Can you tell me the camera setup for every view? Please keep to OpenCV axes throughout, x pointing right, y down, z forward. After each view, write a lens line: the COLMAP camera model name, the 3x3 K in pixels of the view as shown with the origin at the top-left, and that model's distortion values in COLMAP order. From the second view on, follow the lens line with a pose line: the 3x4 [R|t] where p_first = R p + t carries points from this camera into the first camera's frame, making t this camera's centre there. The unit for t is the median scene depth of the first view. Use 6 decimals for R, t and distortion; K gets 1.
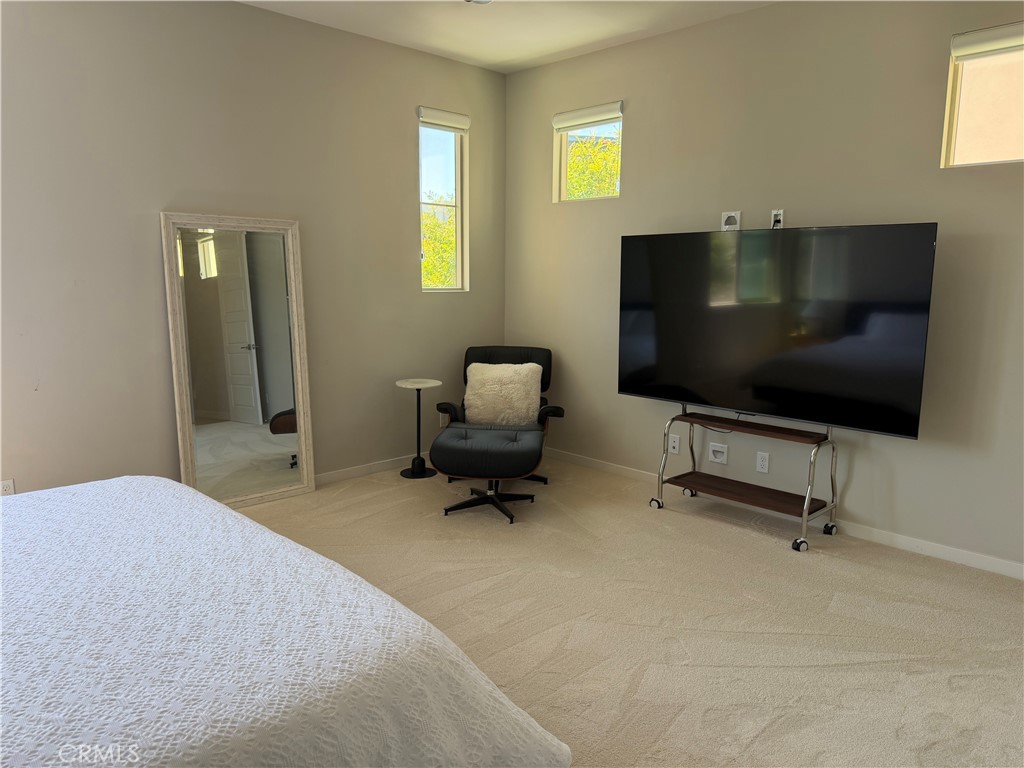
lens RADIAL K [[721.8, 0, 512.0], [0, 721.8, 384.0], [0, 0, 1]] dist [0.102068, -0.127076]
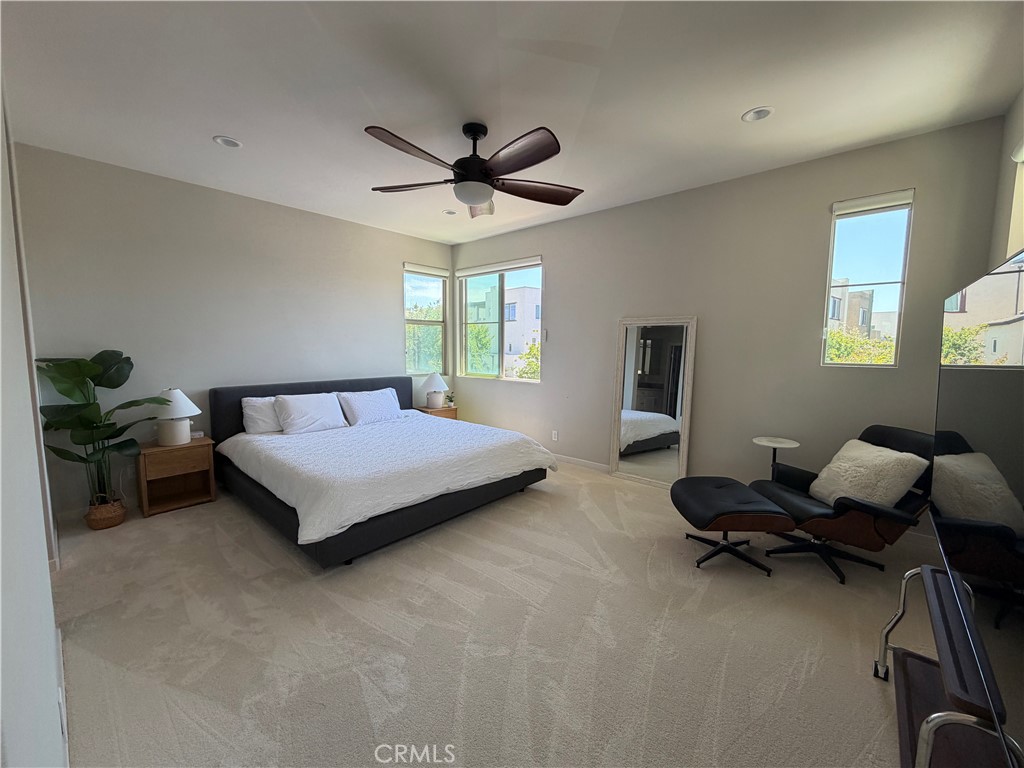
lens RADIAL K [[404.1, 0, 512.0], [0, 404.1, 384.0], [0, 0, 1]] dist [-0.000614, -0.000060]
pose [[0.089973, 0.086720, -0.992161, 0.474148], [-0.149635, 0.986071, 0.072618, -0.078080], [0.984639, 0.141929, 0.101696, 0.498083]]
